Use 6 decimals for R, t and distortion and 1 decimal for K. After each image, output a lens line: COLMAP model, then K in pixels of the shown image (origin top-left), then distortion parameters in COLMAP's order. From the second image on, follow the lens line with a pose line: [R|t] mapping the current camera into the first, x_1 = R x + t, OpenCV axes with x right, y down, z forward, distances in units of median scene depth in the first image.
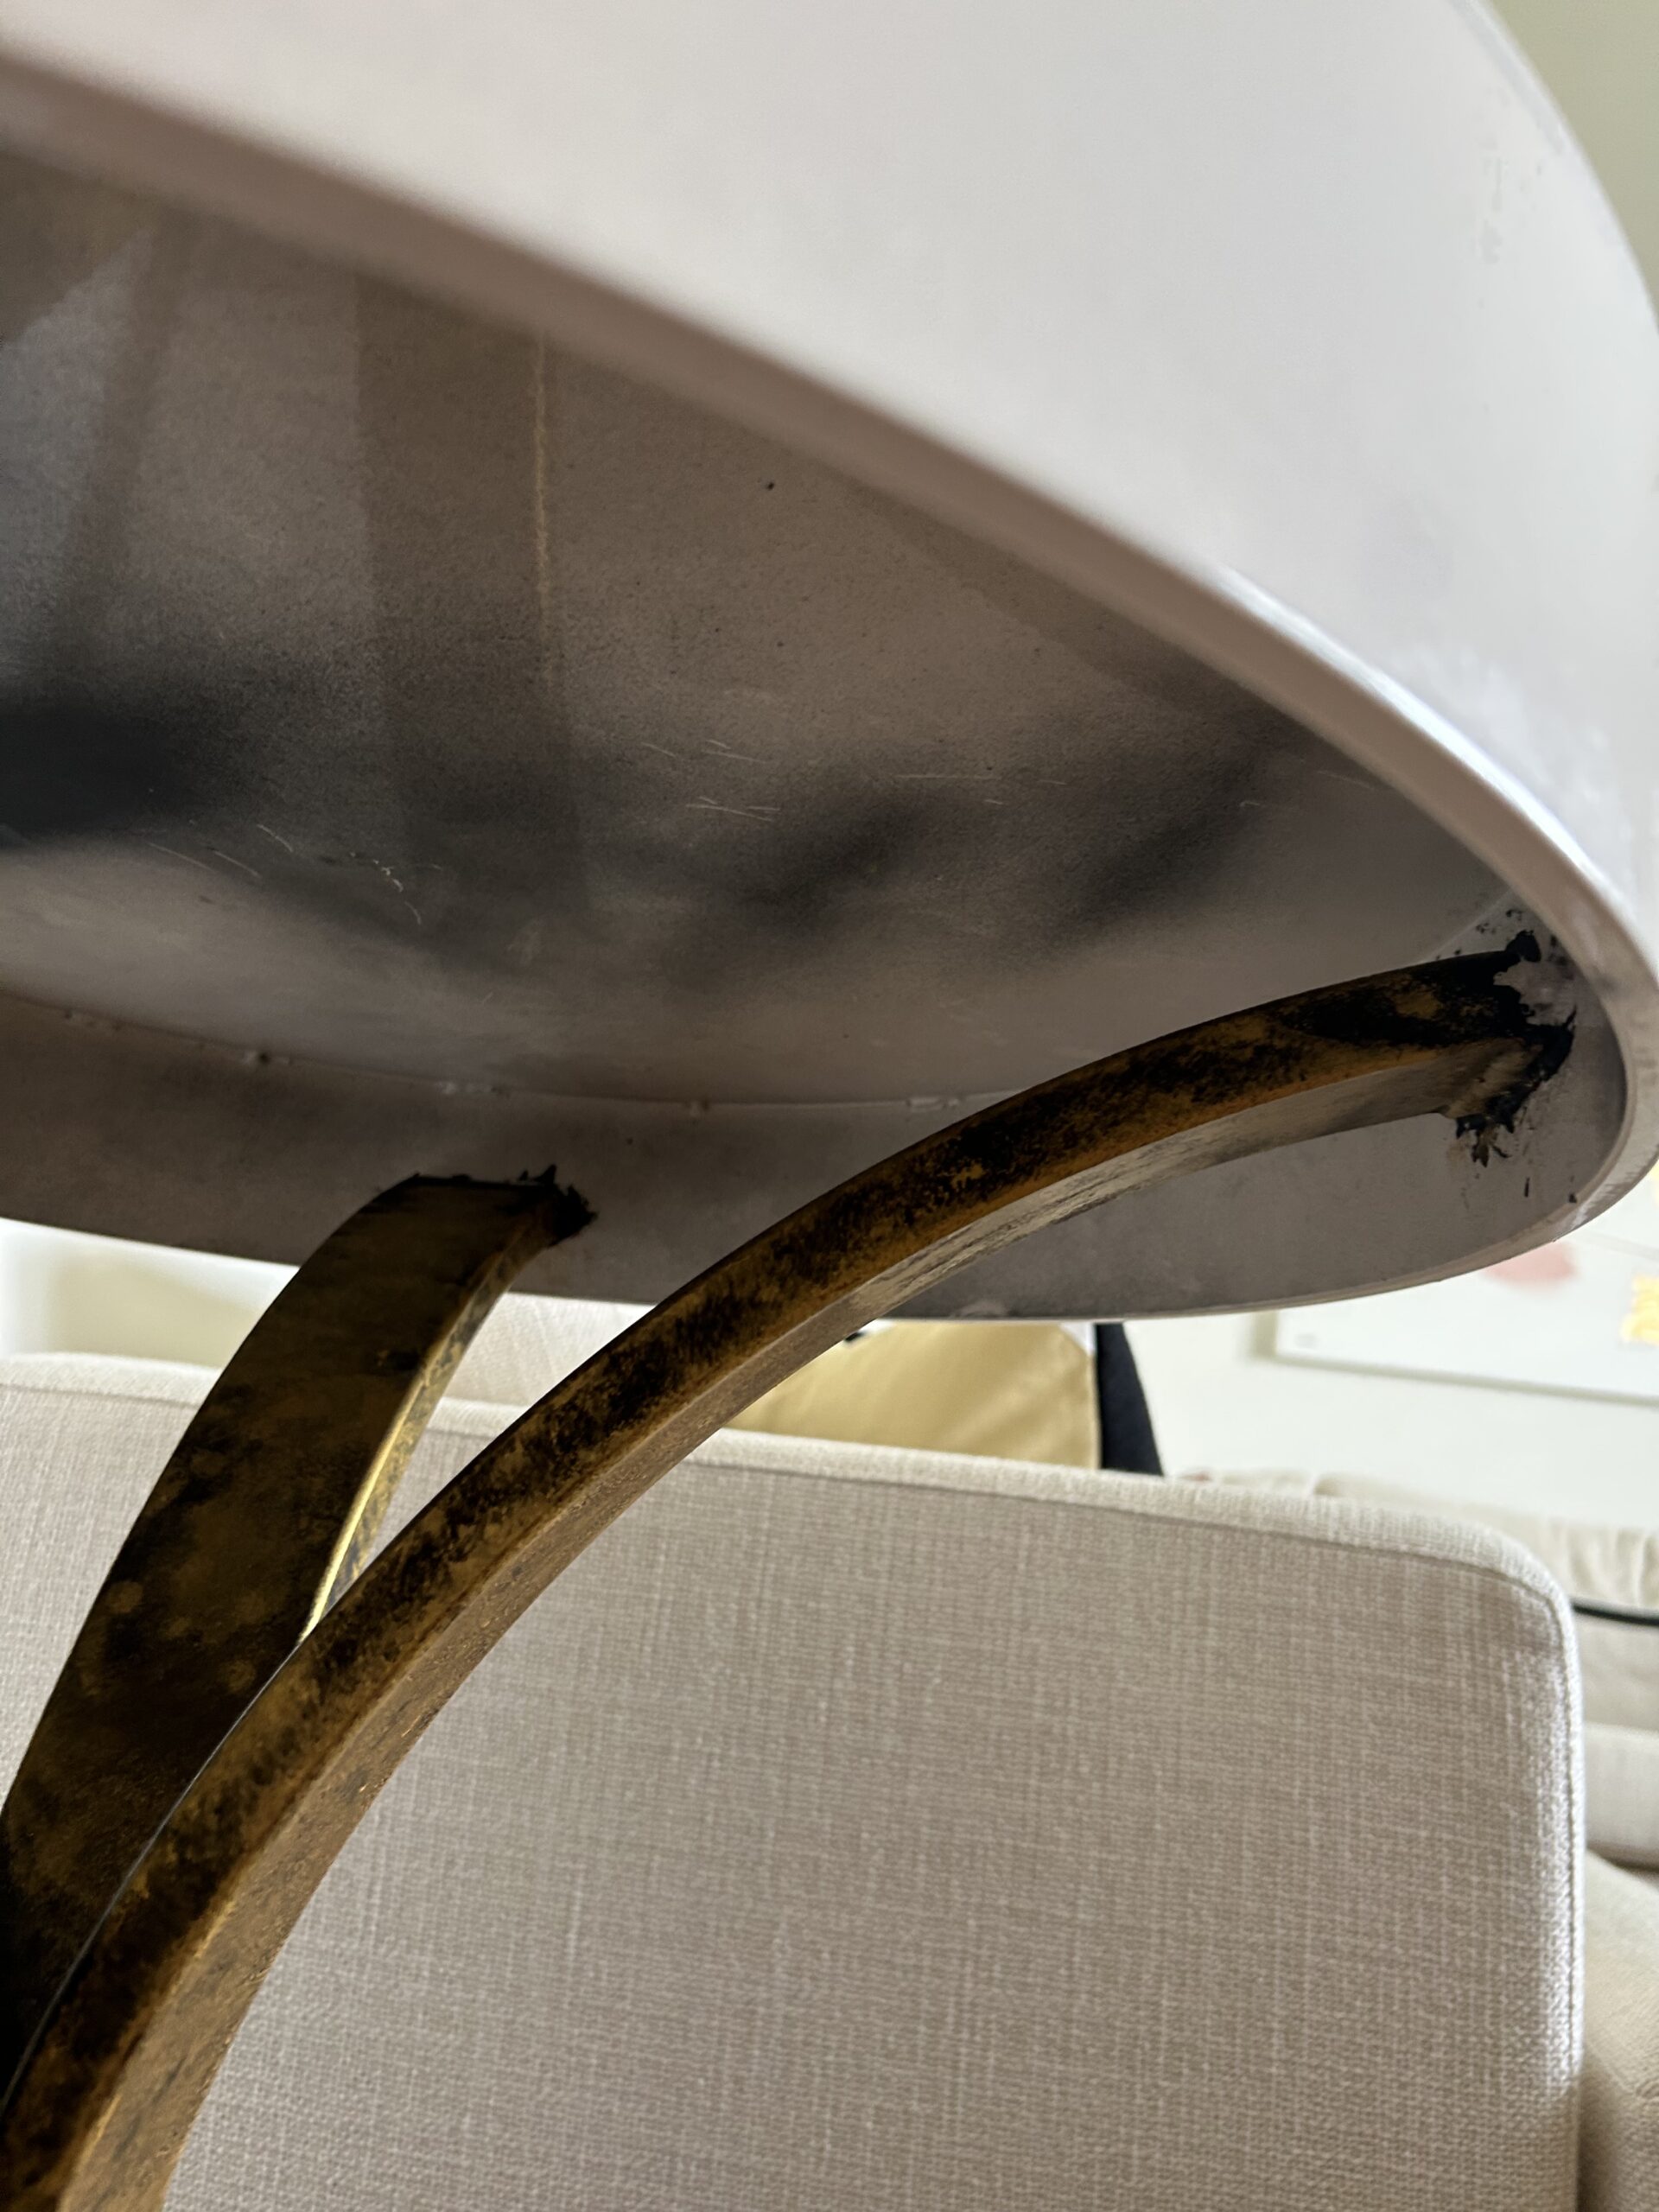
lens RADIAL K [[1732.0, 0, 803.9], [0, 1732.0, 1104.9], [0, 0, 1]] dist [0.000001, -0.005776]
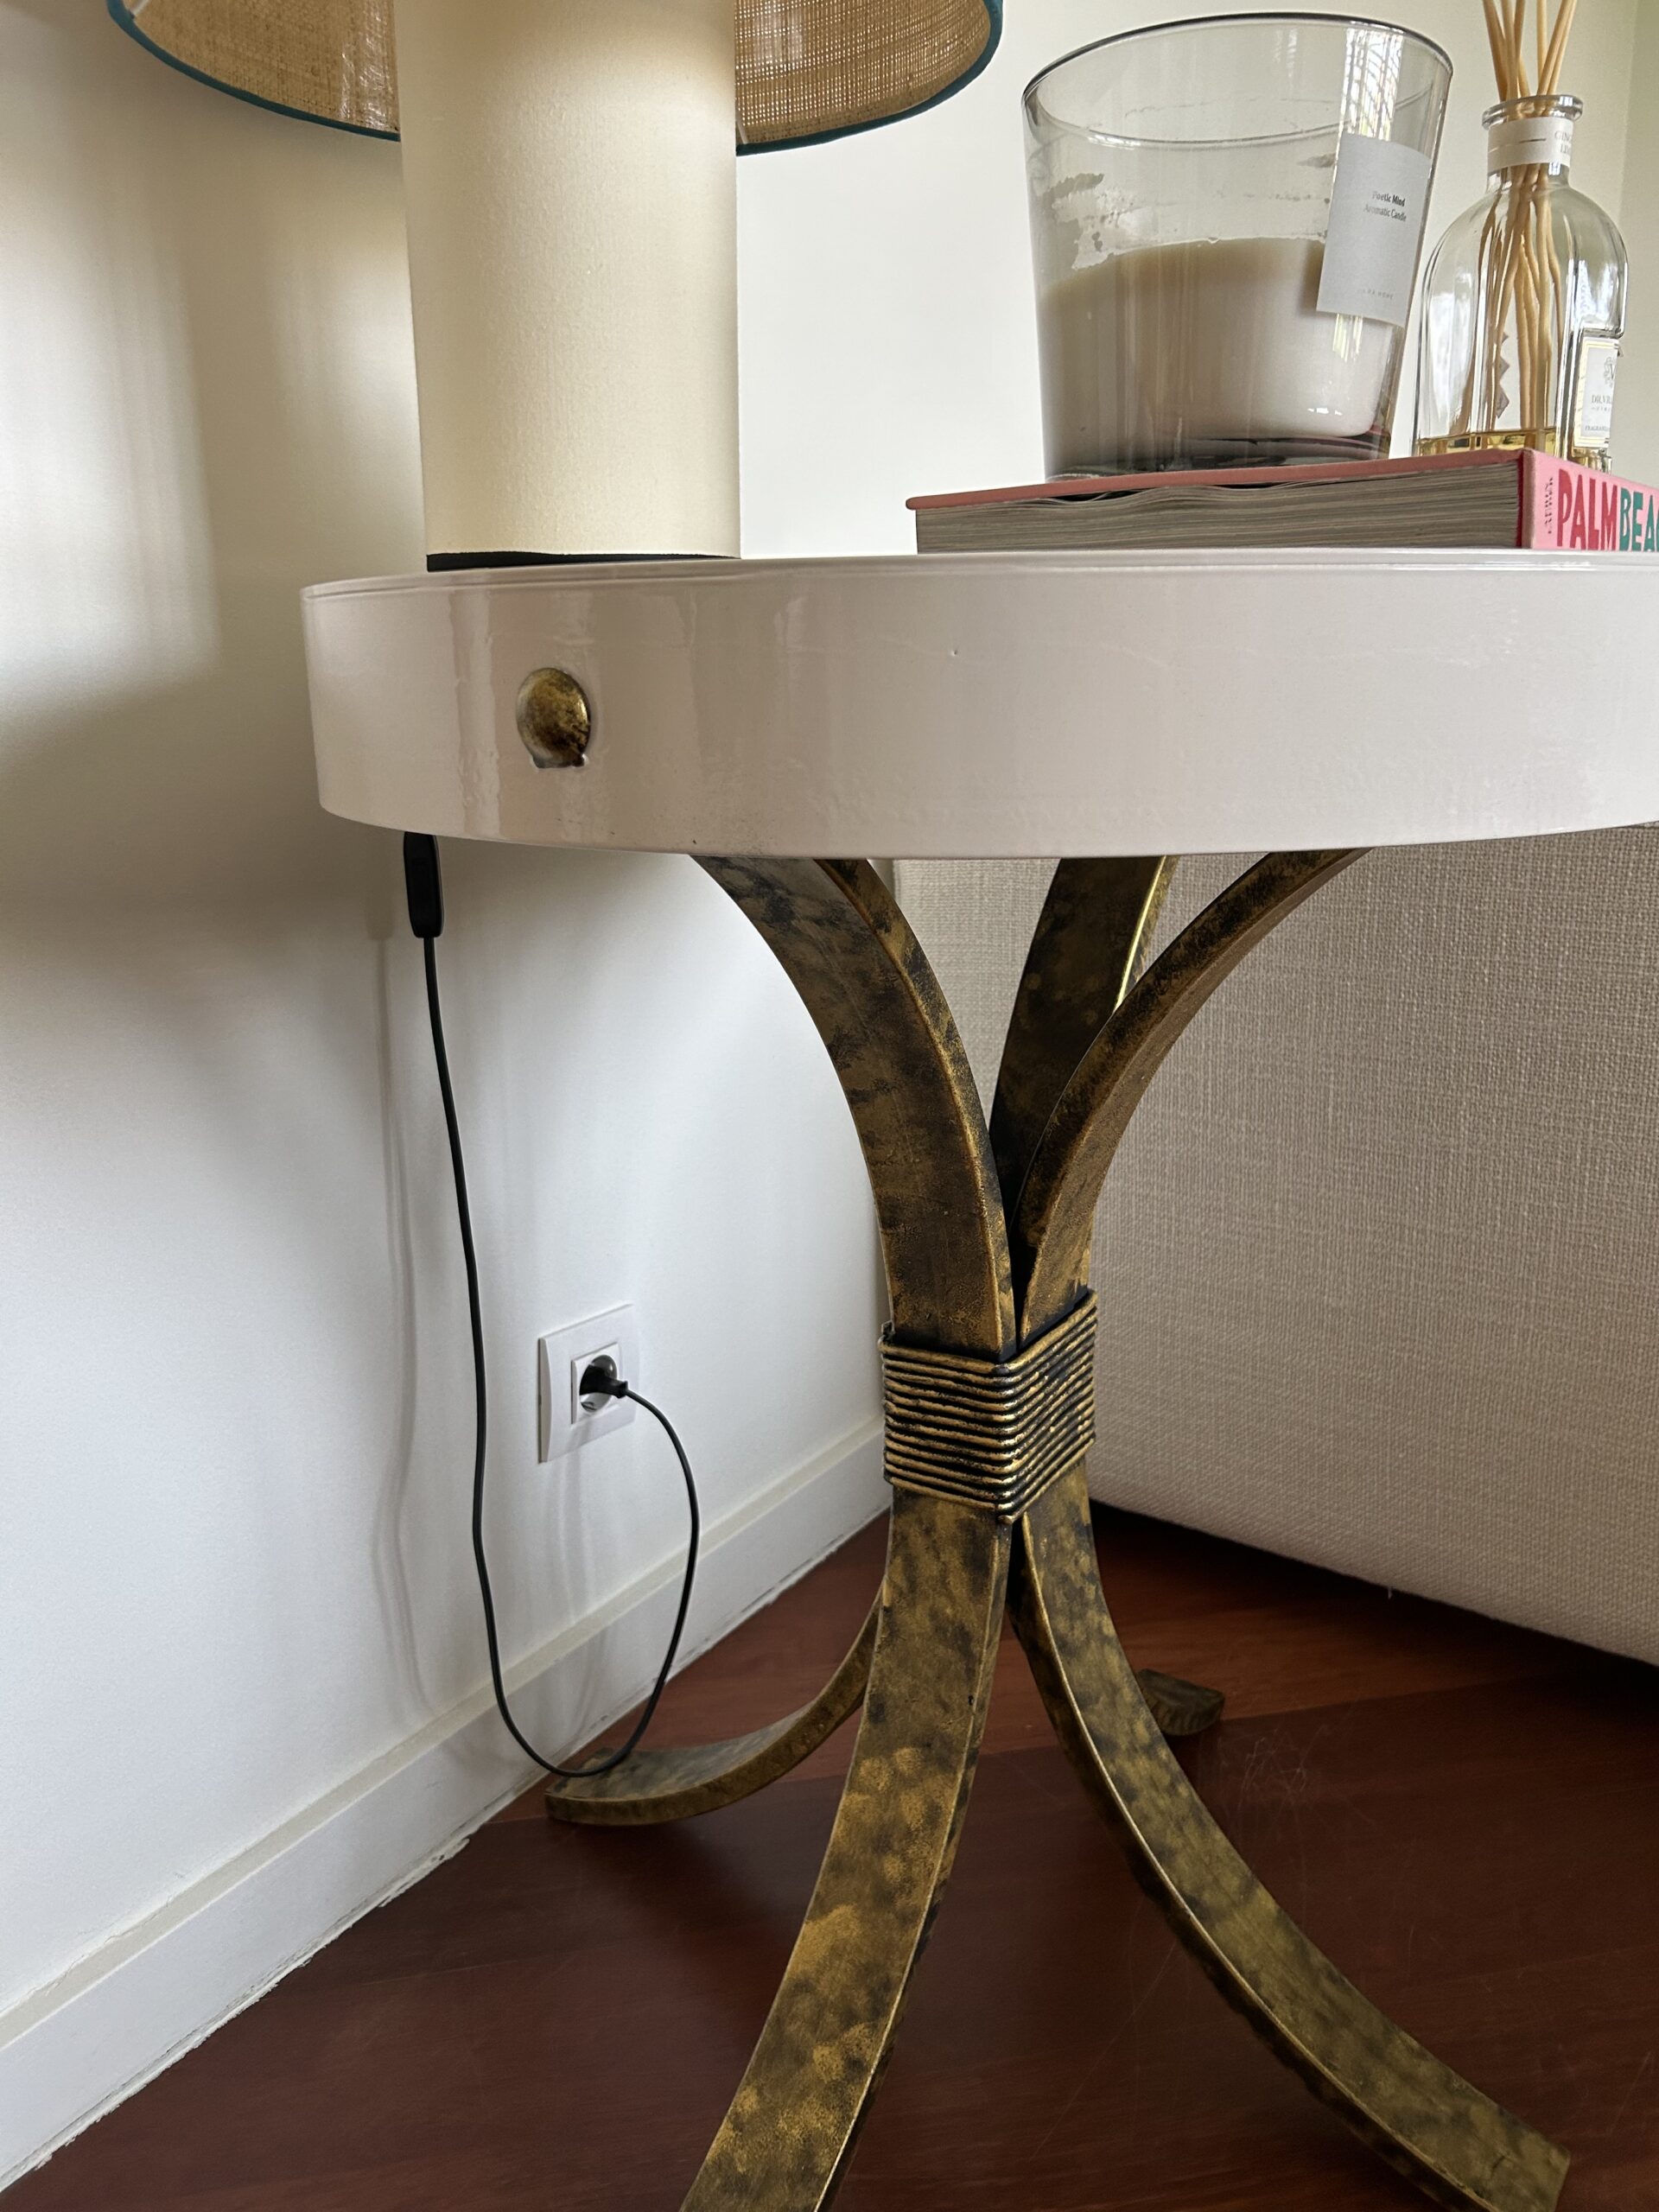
lens RADIAL K [[1785.3, 0, 830.7], [0, 1785.3, 1080.8], [0, 0, 1]] dist [0.048693, -0.081054]
pose [[0.880984, -0.010007, -0.473041, 0.257469], [0.220029, 0.893760, 0.390870, -0.317647], [0.418874, -0.448433, 0.789590, -0.536393]]
